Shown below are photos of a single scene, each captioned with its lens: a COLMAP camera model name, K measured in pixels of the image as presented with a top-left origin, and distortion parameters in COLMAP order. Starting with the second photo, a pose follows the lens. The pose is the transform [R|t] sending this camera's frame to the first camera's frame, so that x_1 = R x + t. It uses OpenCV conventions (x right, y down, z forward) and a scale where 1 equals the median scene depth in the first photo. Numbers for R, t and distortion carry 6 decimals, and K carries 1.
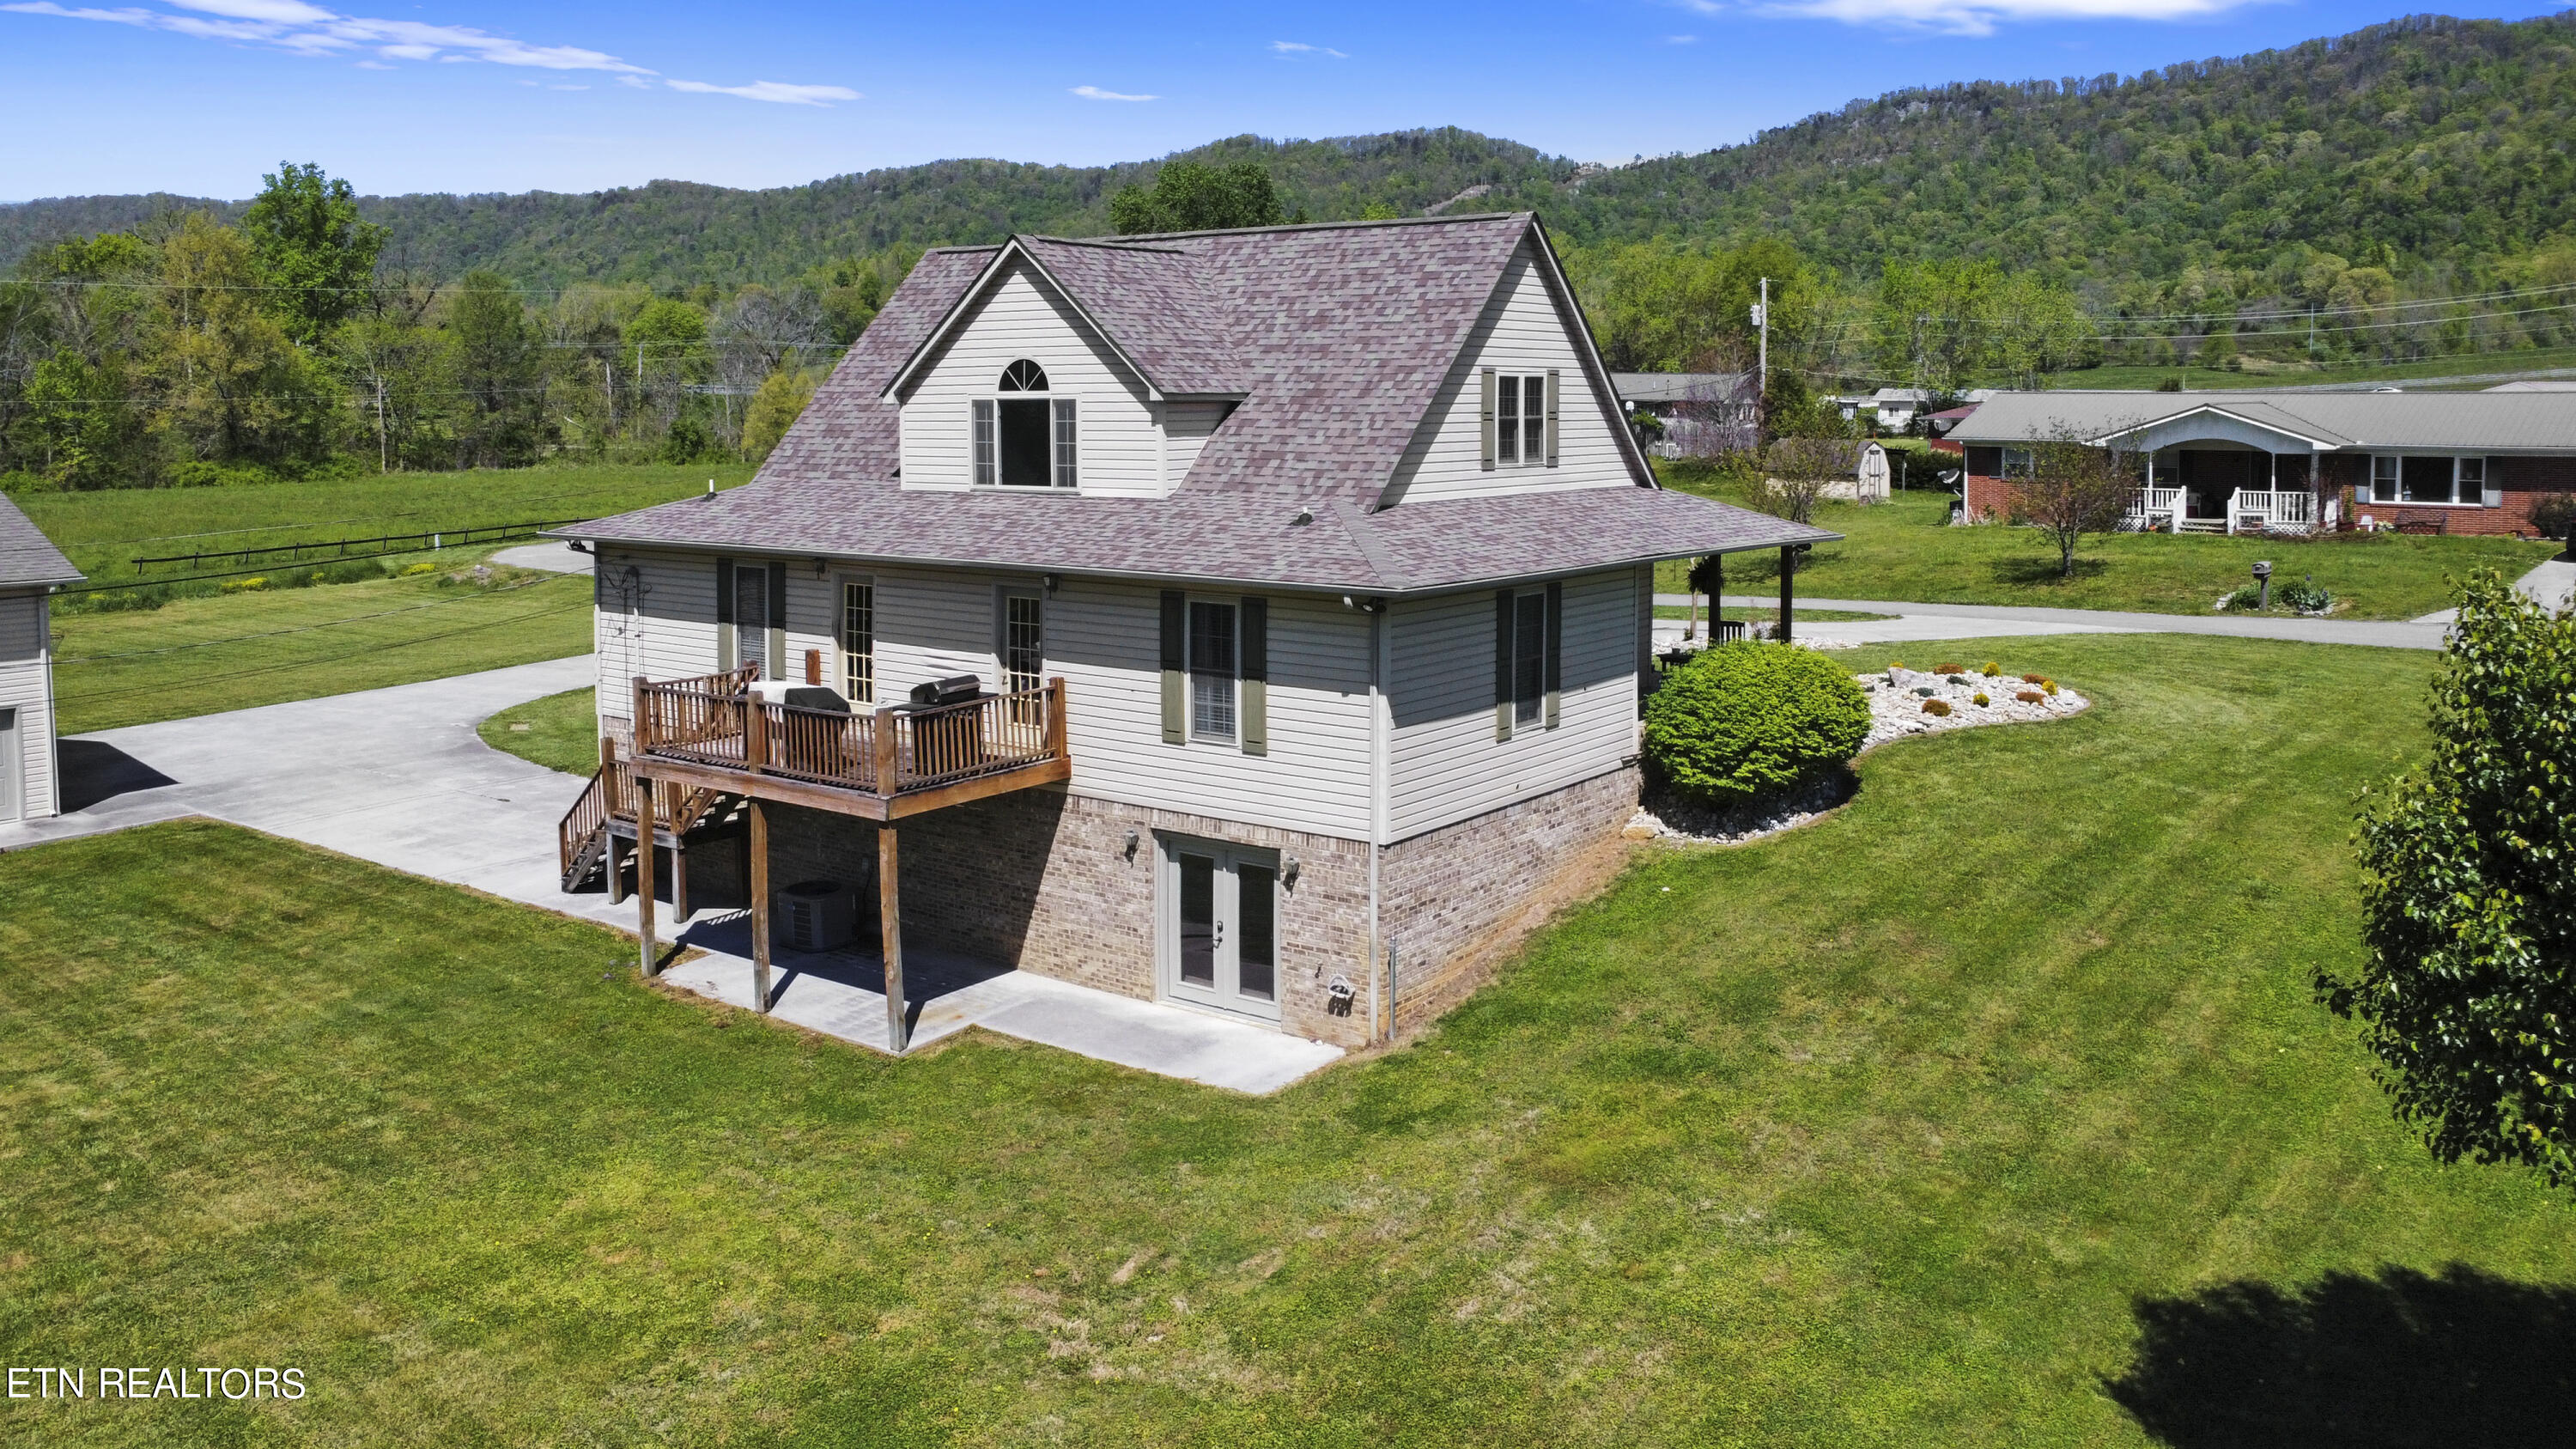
lens RADIAL K [[1961.8, 0, 1289.1], [0, 1961.8, 661.1], [0, 0, 1]] dist [-0.130708, 0.183492]
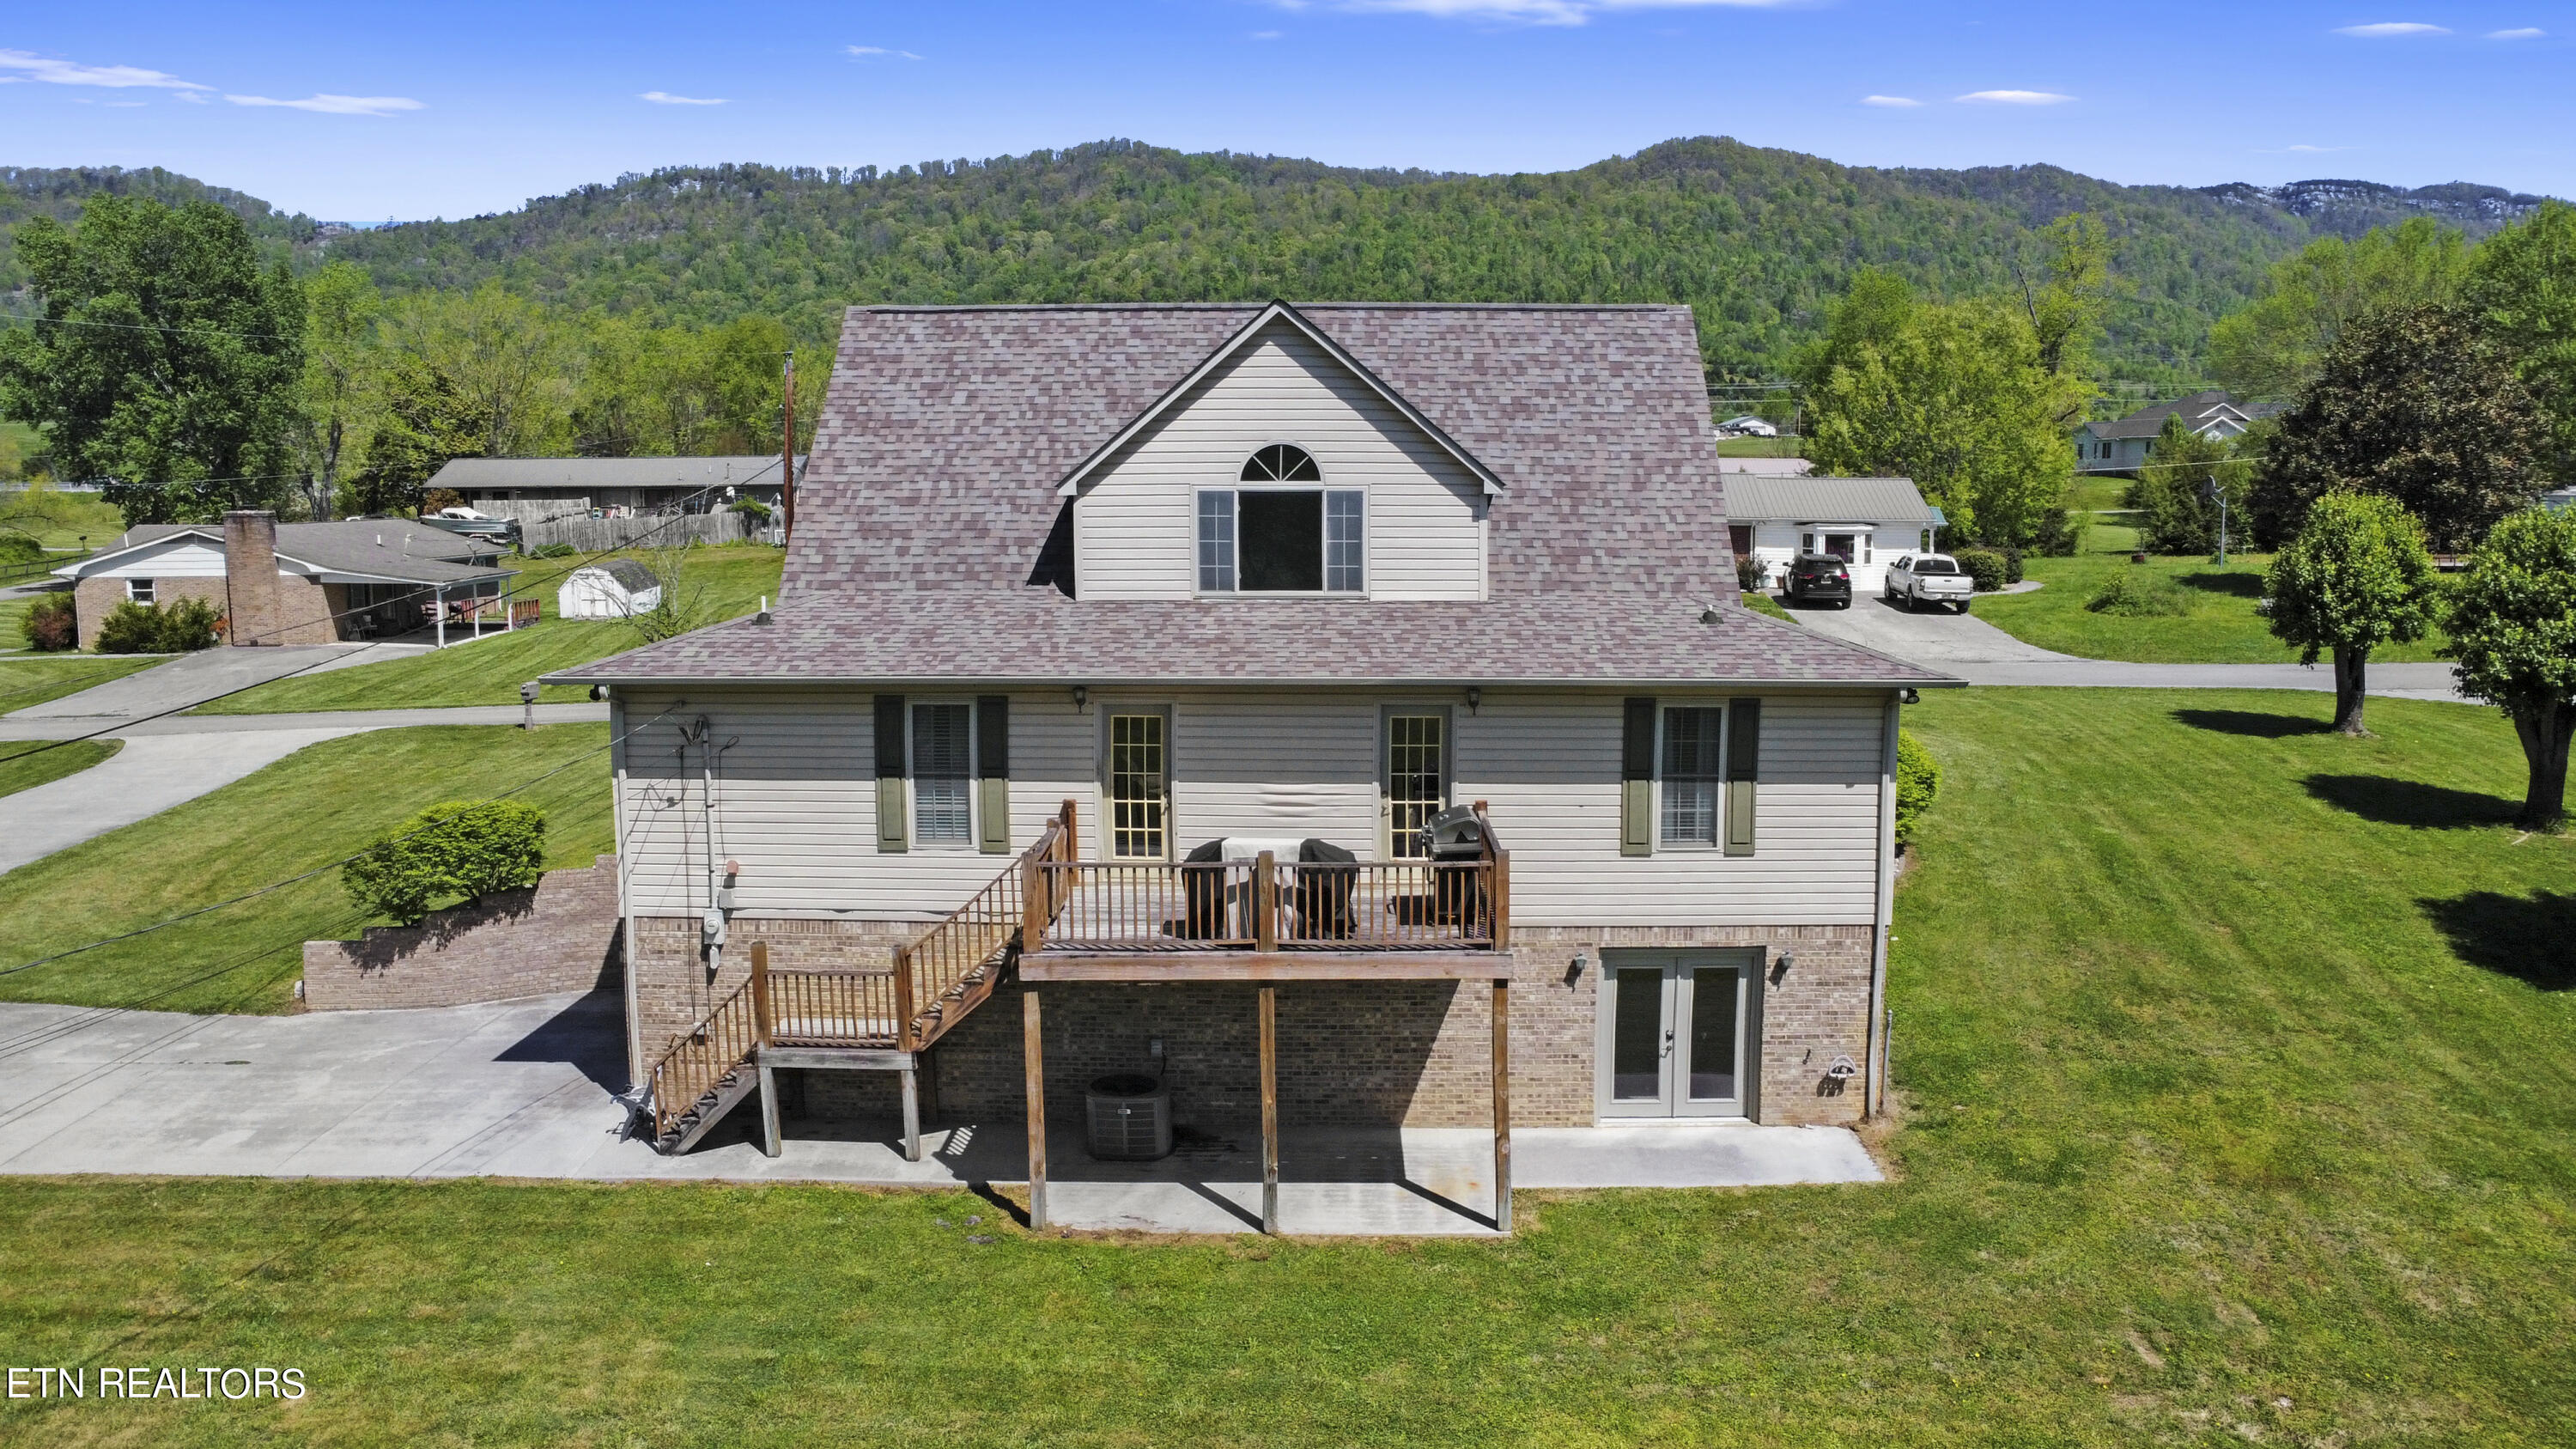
lens RADIAL K [[1883.2, 0, 1306.1], [0, 1883.2, 874.8], [0, 0, 1]] dist [-0.081271, 0.102019]
pose [[0.816811, -0.122919, 0.563658, -0.609339], [0.079950, 0.991728, 0.100412, -0.046103], [-0.571339, -0.036954, 0.819882, 0.292494]]
